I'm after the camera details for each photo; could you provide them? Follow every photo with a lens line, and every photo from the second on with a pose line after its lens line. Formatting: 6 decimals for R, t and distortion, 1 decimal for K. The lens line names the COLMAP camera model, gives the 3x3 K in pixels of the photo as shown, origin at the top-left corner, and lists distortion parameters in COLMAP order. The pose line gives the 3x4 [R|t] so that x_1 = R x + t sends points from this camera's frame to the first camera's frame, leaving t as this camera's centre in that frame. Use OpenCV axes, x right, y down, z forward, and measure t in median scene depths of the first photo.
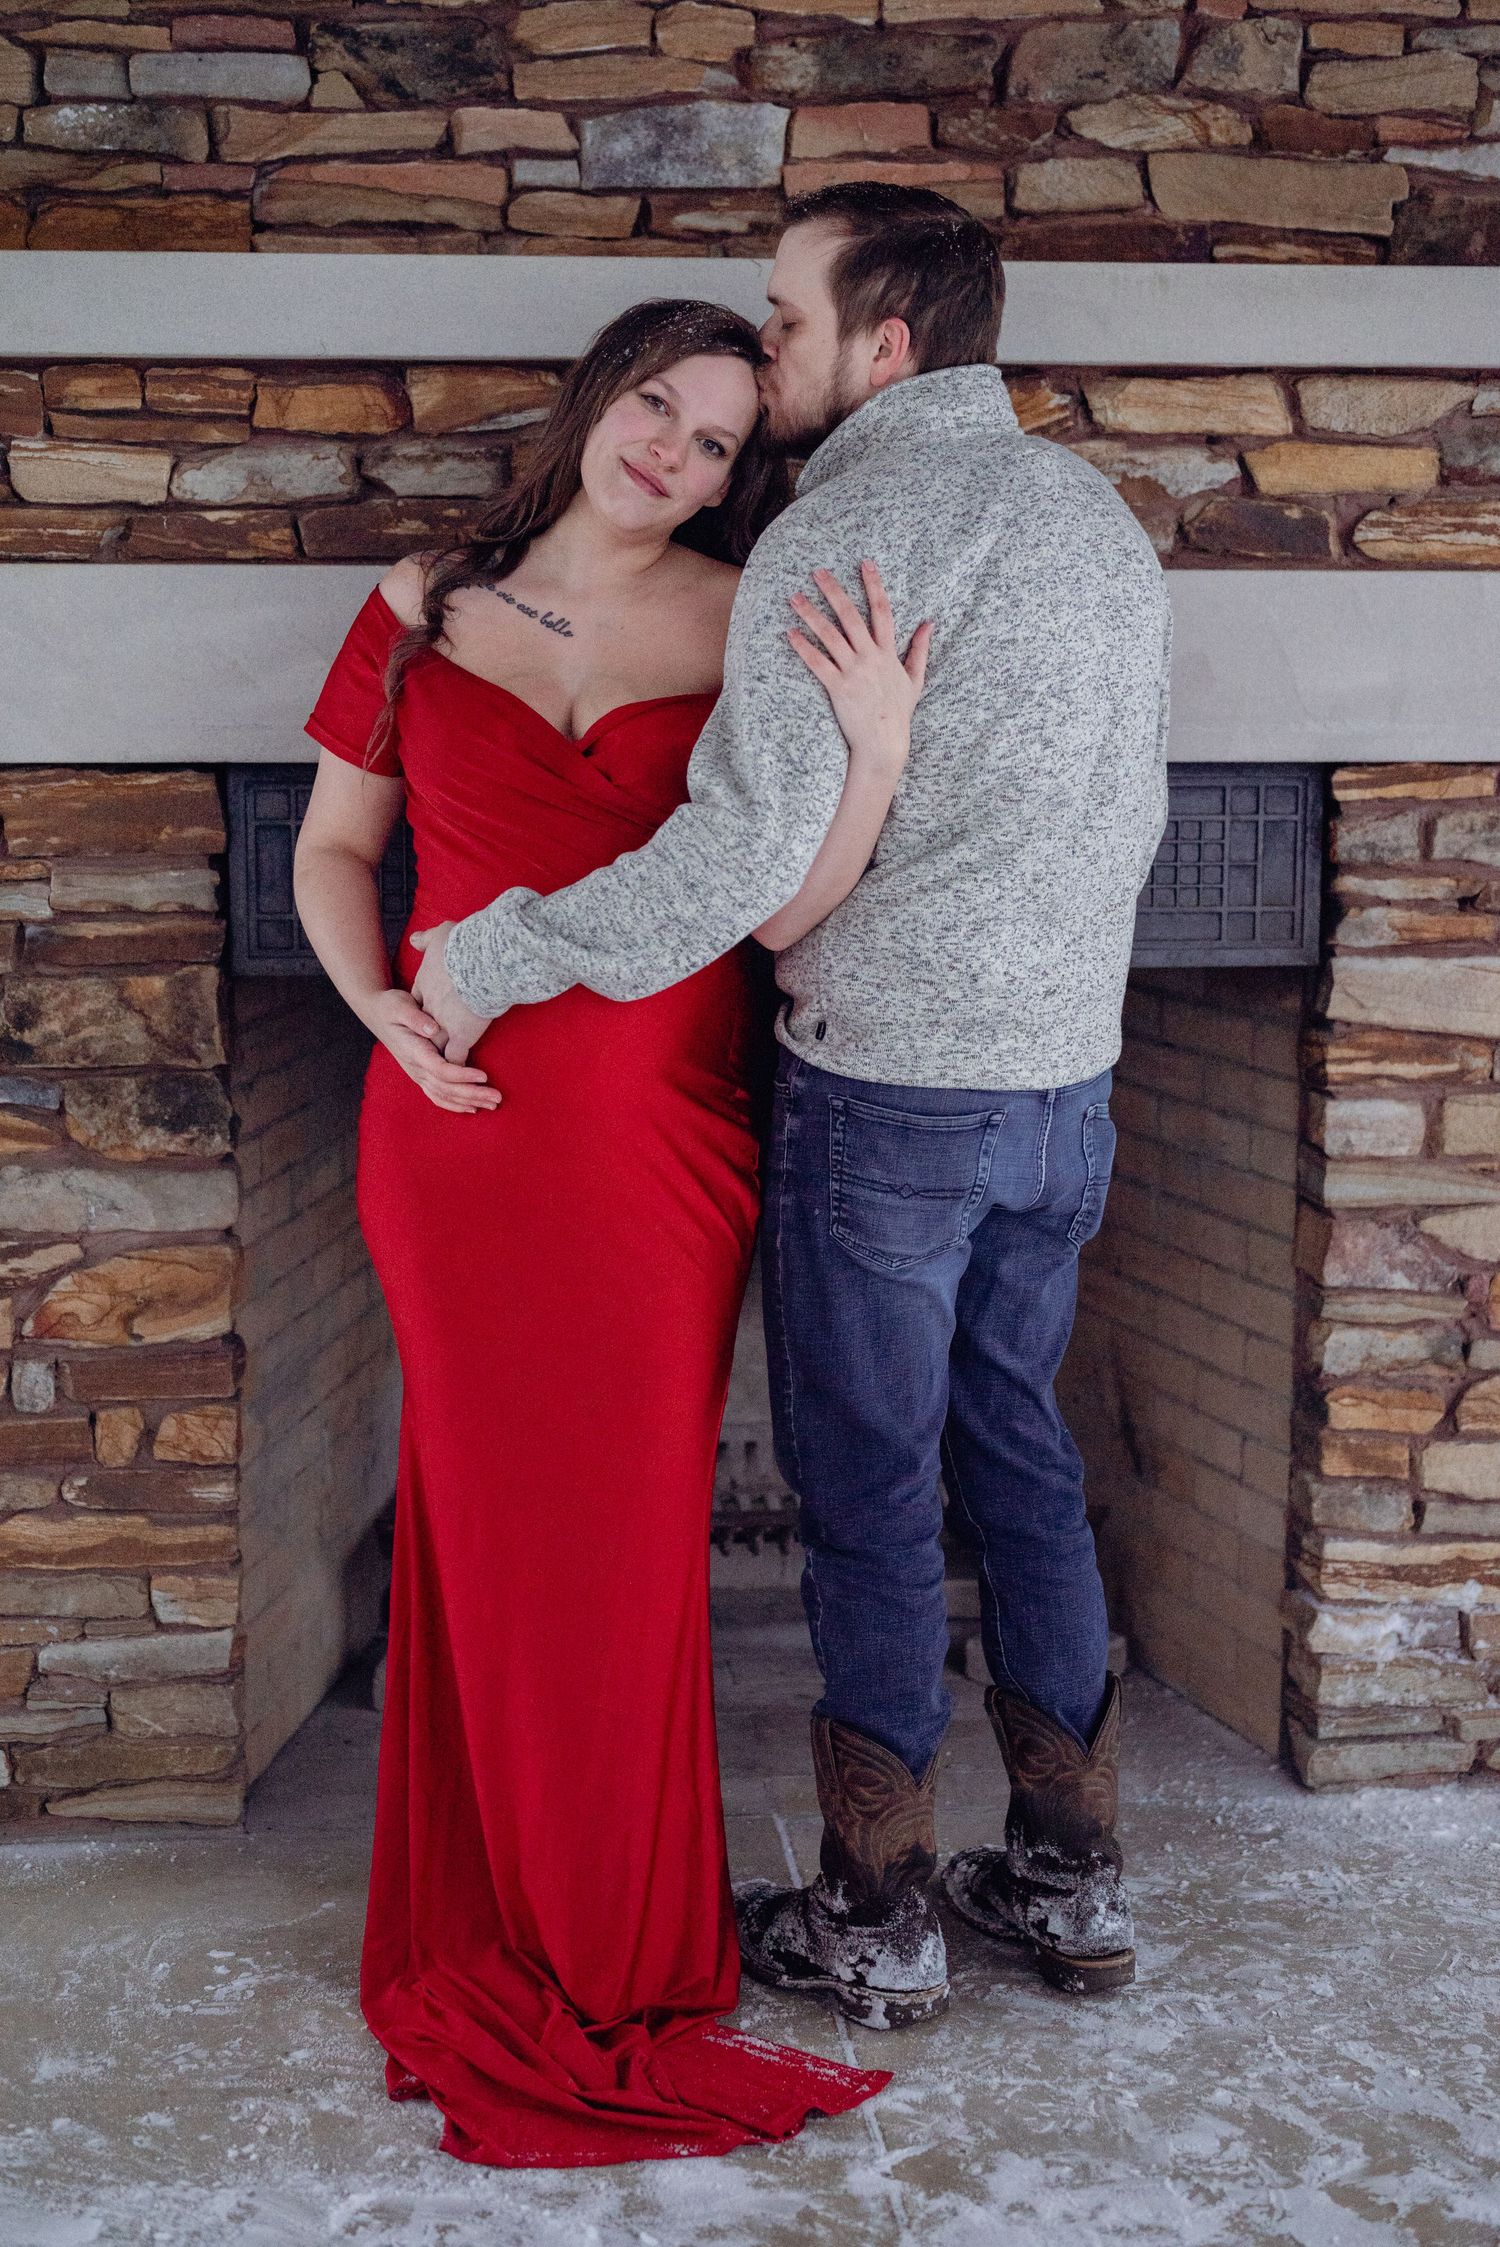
lens RADIAL K [[3254.4, 0, 743.0], [0, 3254.4, 1131.3], [0, 0, 1]] dist [-0.009886, 0.000000]
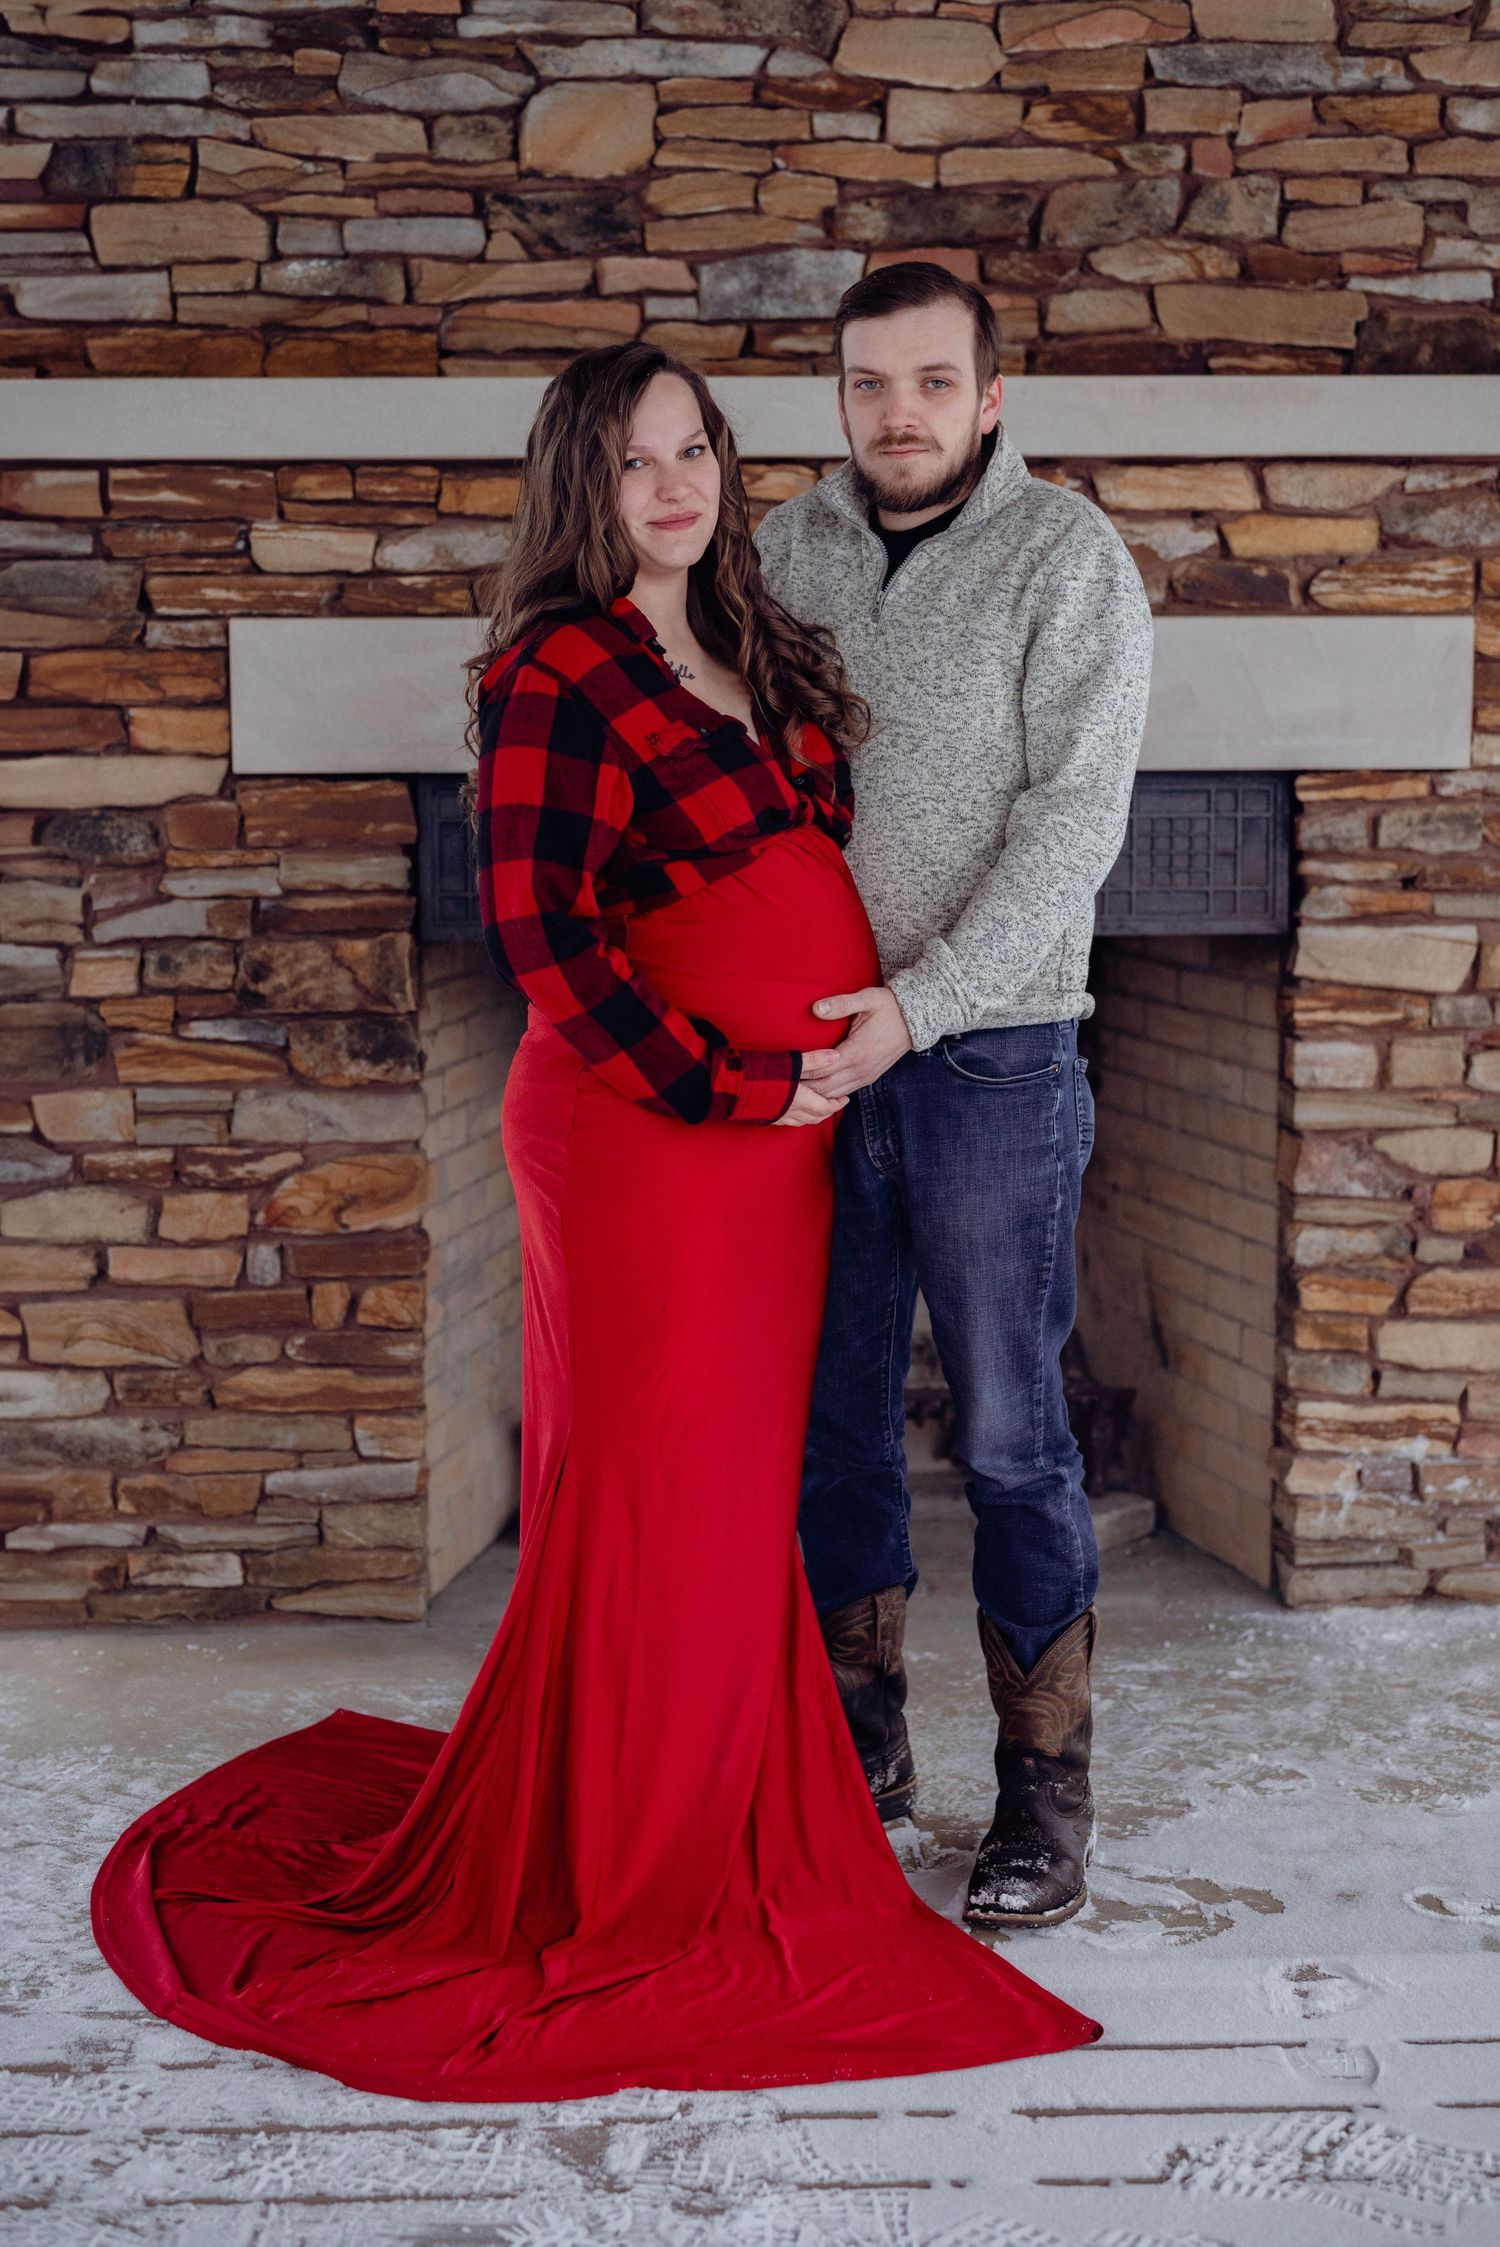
lens RADIAL K [[3254.4, 0, 754.5], [0, 3254.4, 1115.7], [0, 0, 1]] dist [-0.009886, 0.000000]
pose [[0.998554, 0.000660, -0.053762, 0.040255], [-0.002049, 0.999665, -0.025790, 0.051340], [0.053727, 0.025862, 0.998221, -0.252029]]
